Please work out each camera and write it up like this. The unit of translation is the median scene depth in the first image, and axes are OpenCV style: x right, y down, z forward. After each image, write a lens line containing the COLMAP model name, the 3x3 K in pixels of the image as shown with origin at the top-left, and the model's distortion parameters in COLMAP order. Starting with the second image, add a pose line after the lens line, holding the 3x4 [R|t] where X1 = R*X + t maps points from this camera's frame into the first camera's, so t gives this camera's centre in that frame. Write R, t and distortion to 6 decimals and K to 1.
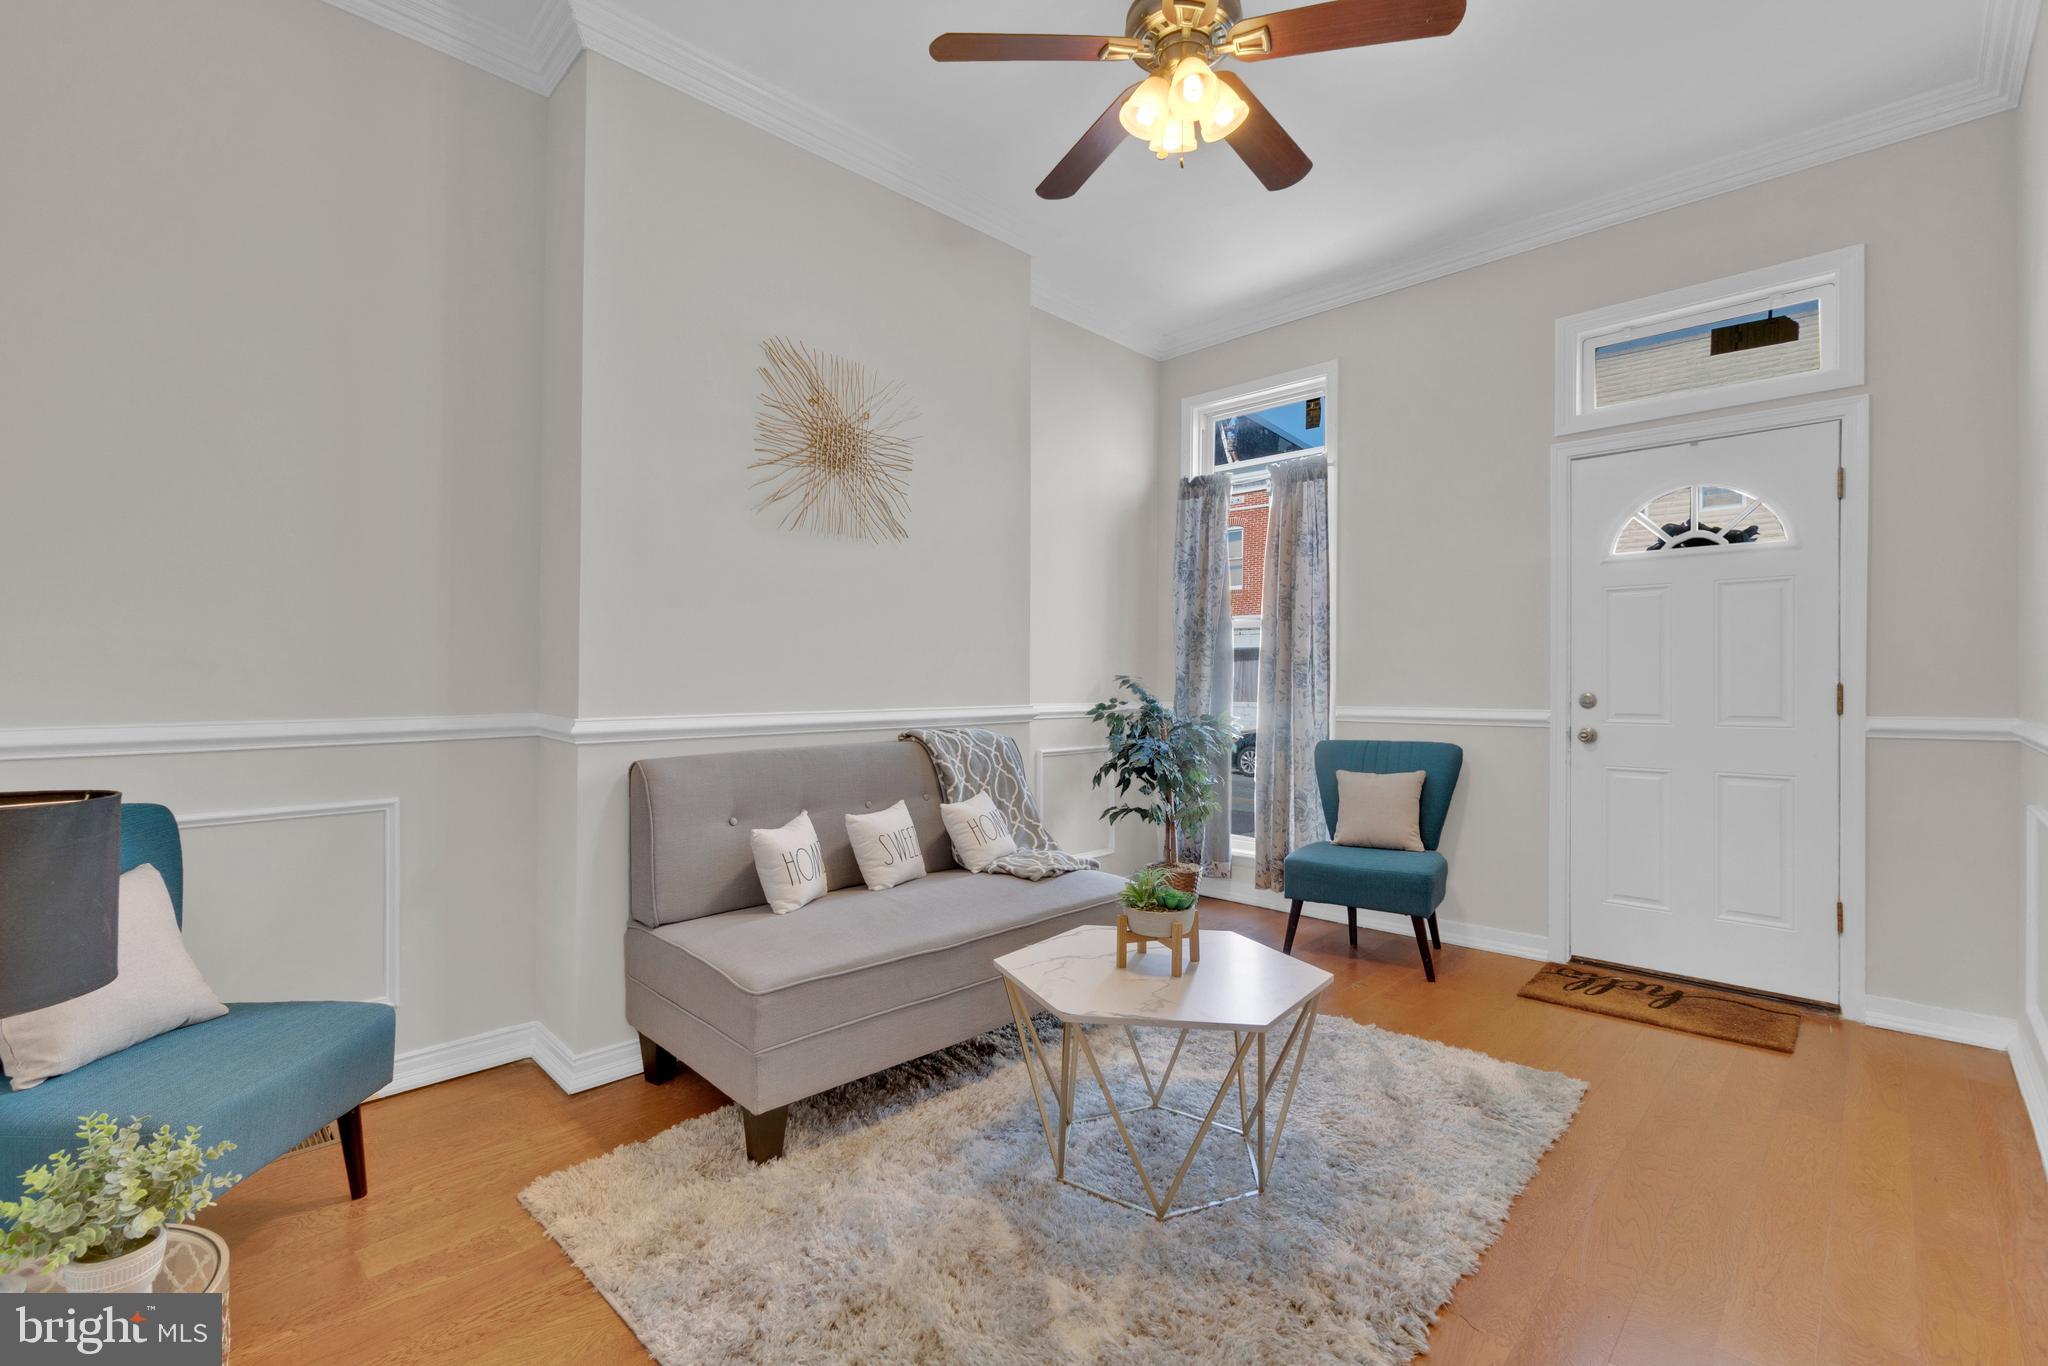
lens RADIAL K [[906.0, 0, 1028.2], [0, 906.0, 654.1], [0, 0, 1]] dist [0.000646, -0.001504]
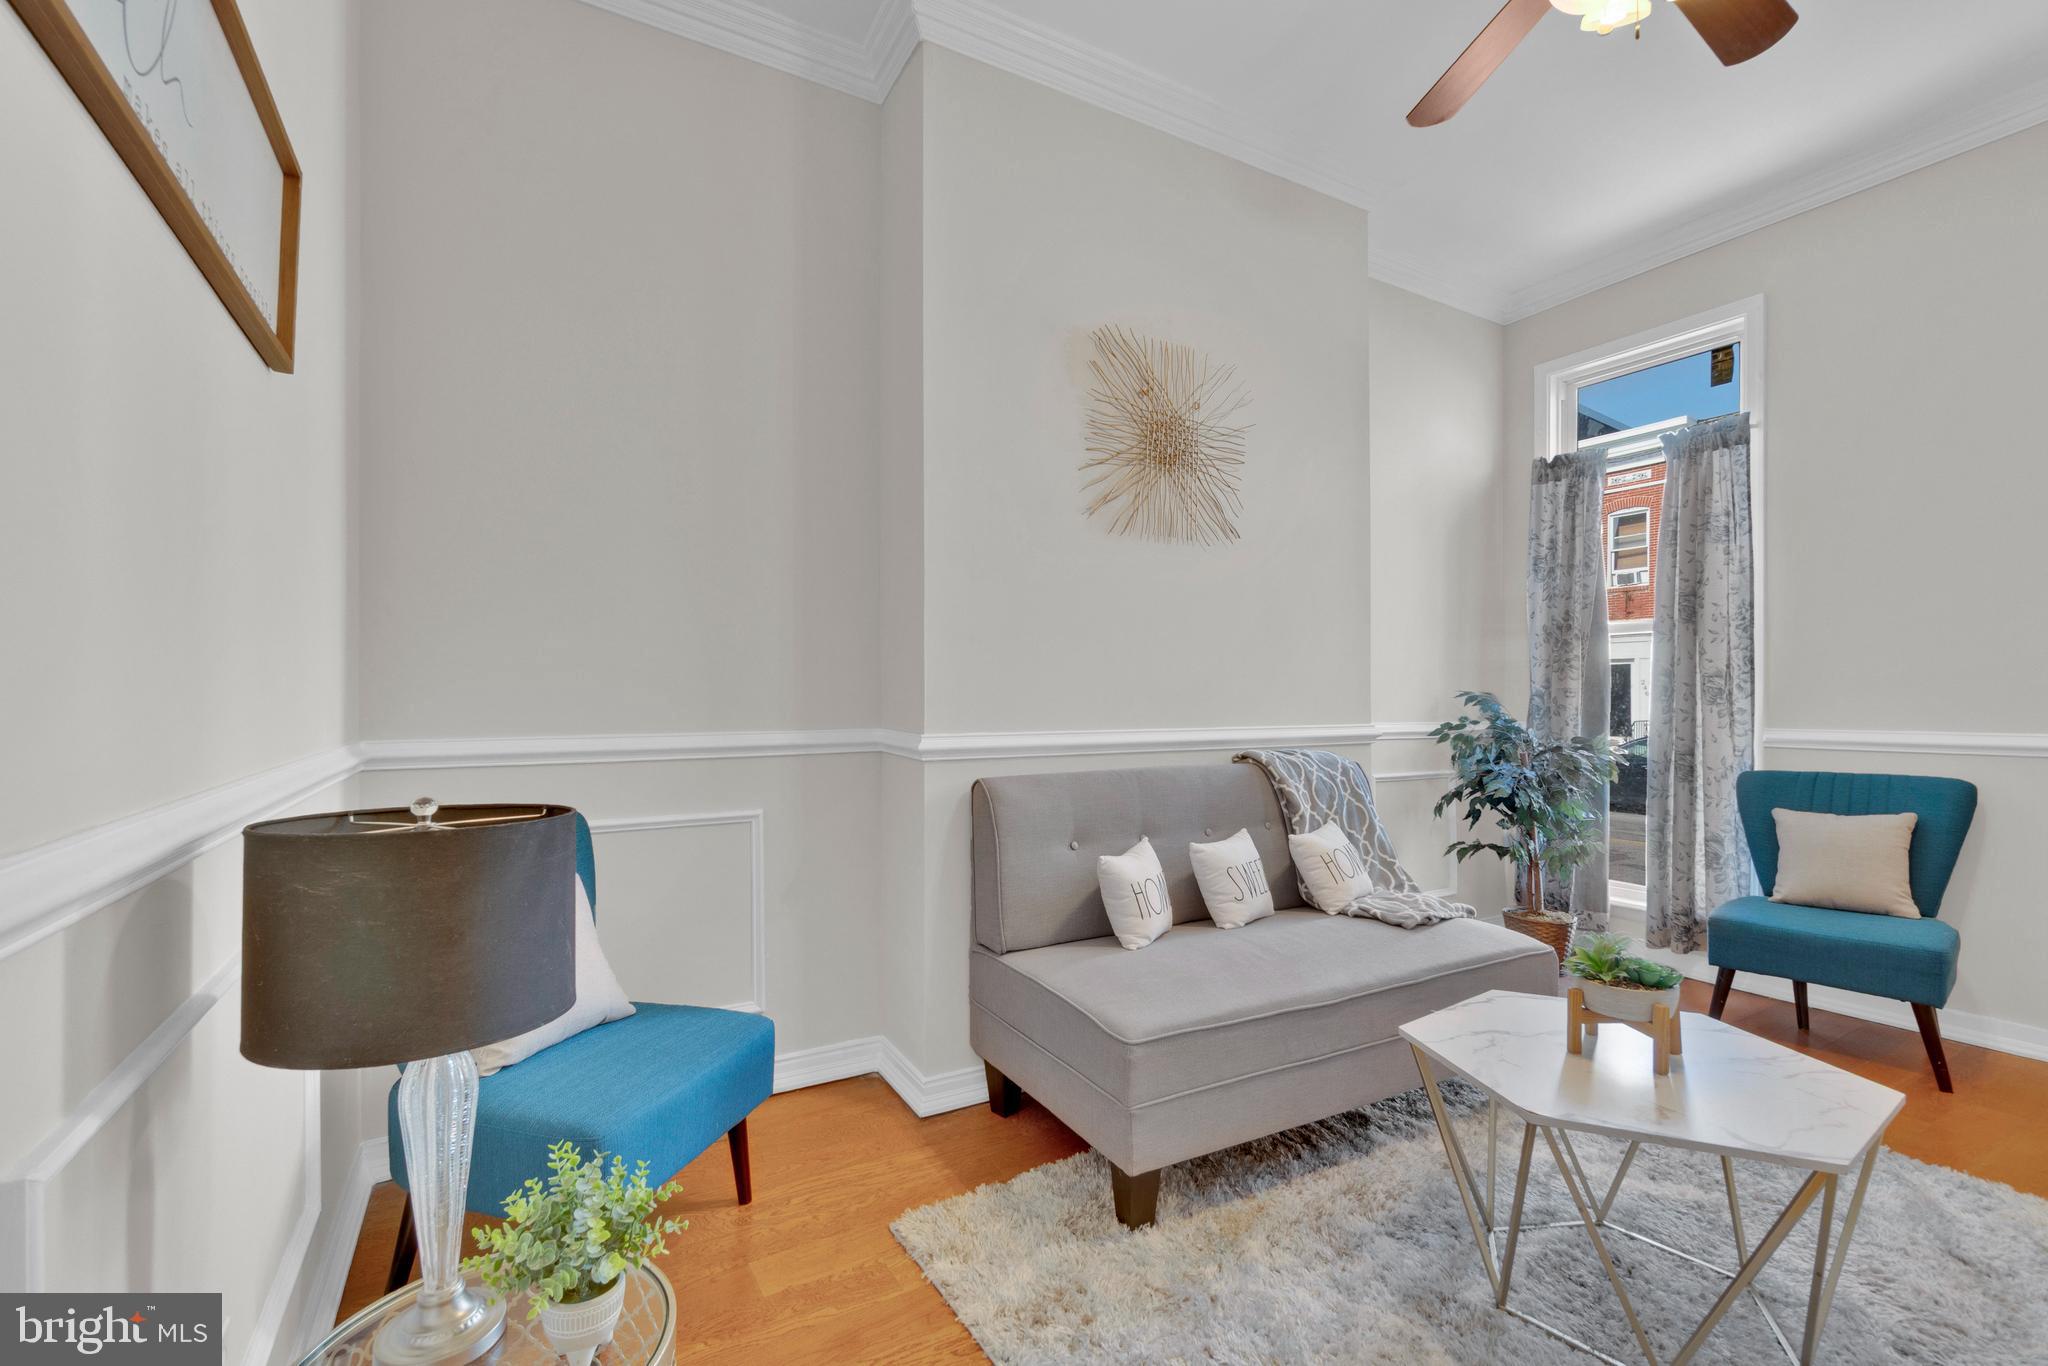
lens RADIAL K [[906.0, 0, 1026.4], [0, 906.0, 686.8], [0, 0, 1]] dist [0.000646, -0.001504]
pose [[0.962776, -0.004097, -0.270270, -0.097898], [0.008421, 0.999854, 0.014843, 0.004833], [0.270170, -0.016566, 0.962670, 0.071526]]
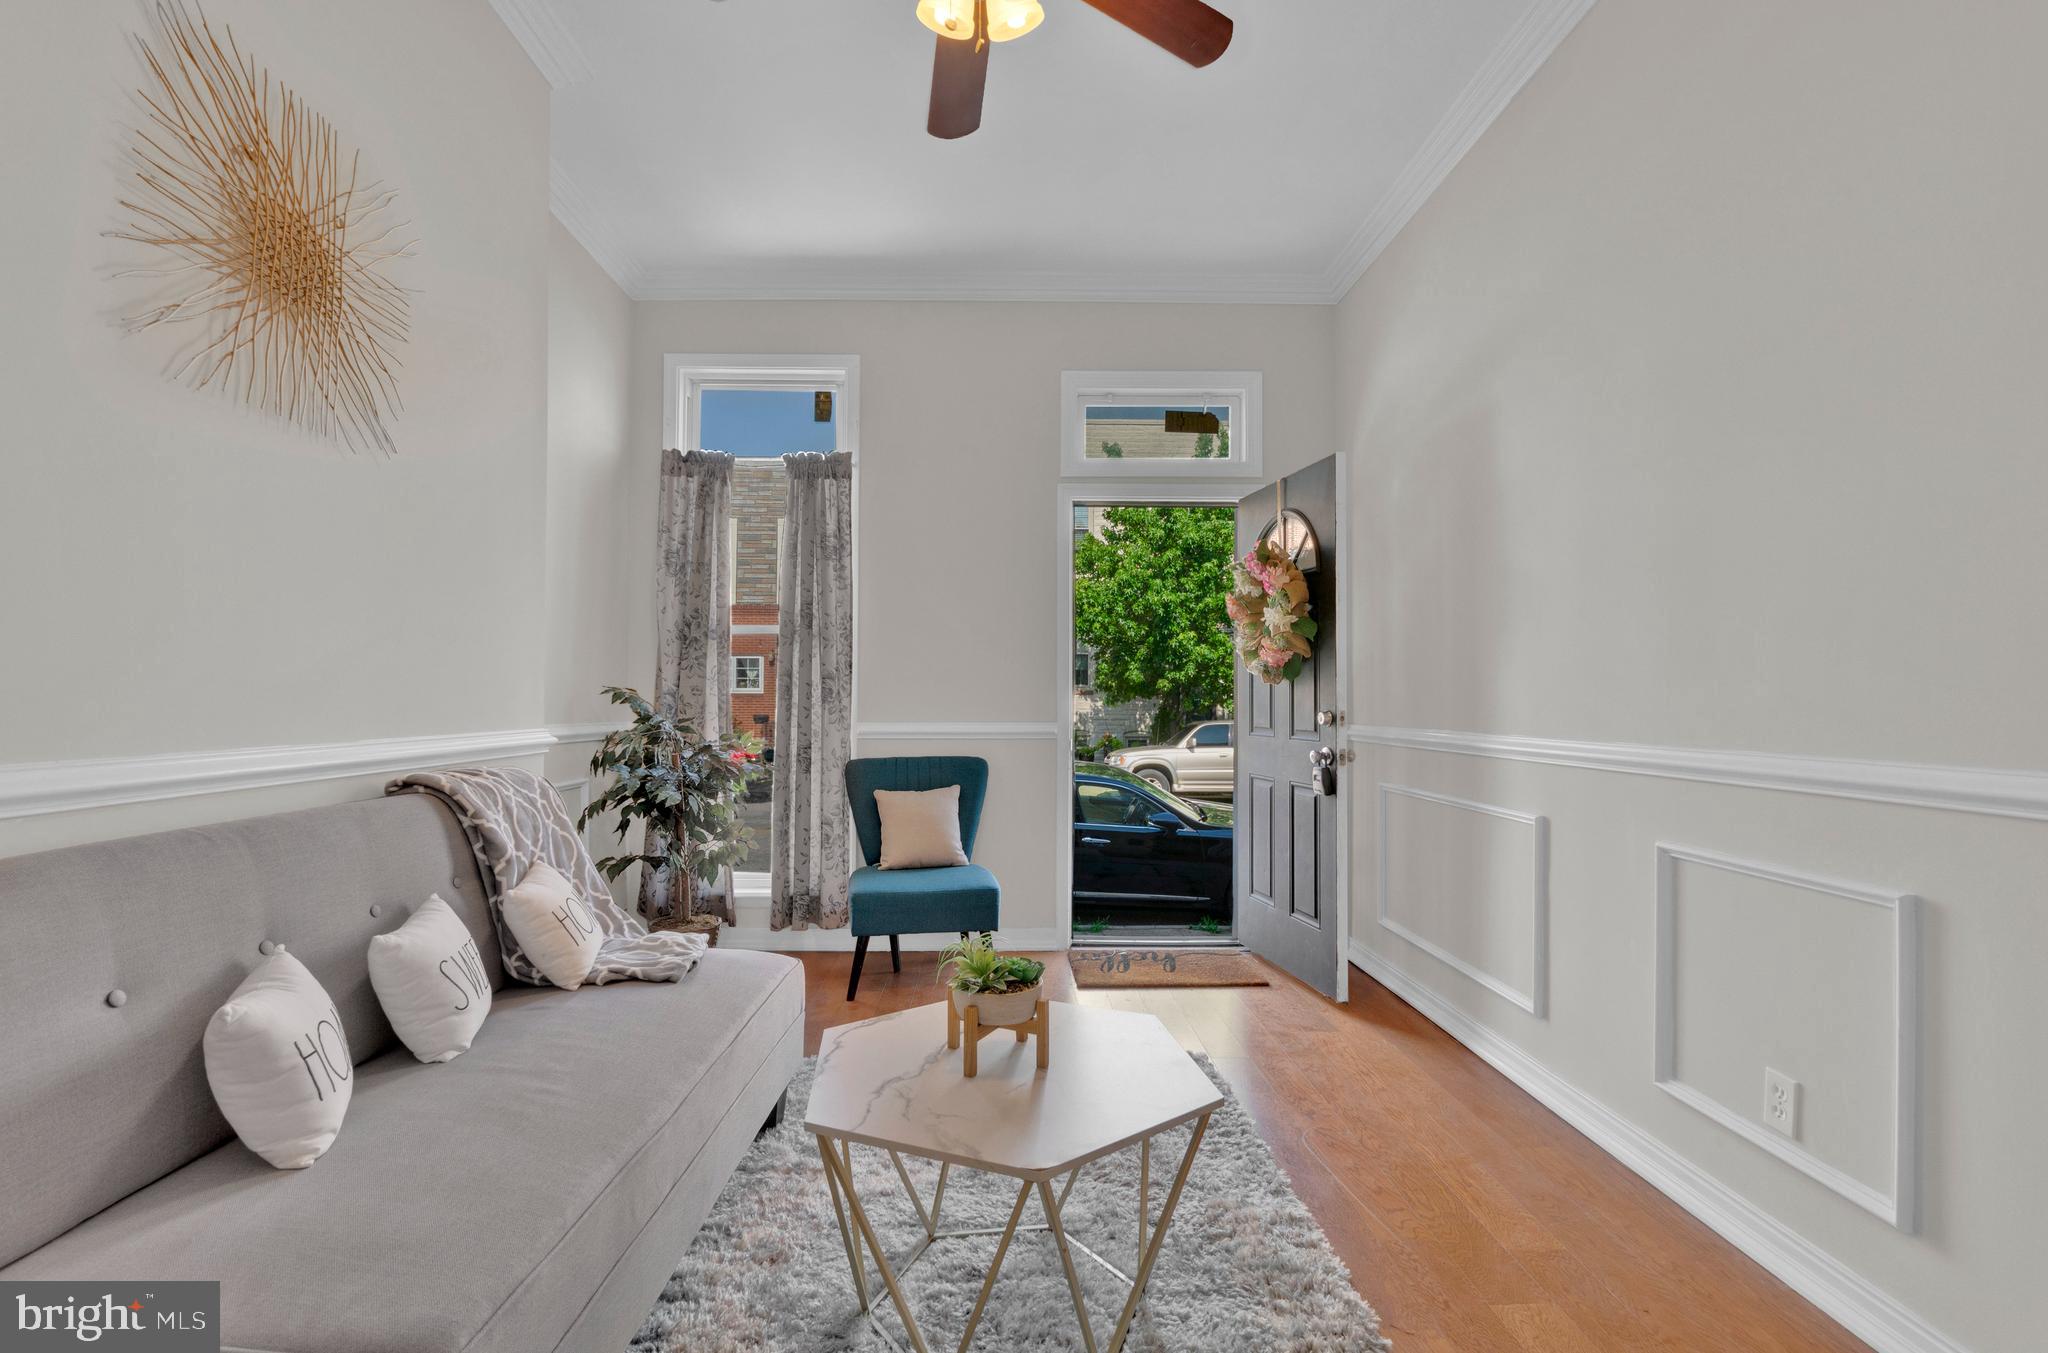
lens RADIAL K [[889.7, 0, 1018.0], [0, 889.7, 683.0], [0, 0, 1]] dist [0.001447, 0.000585]
pose [[0.712370, 0.014786, 0.701648, -0.261866], [-0.024434, 0.999694, 0.003741, 0.011470], [-0.701378, -0.019809, 0.712514, 0.302376]]
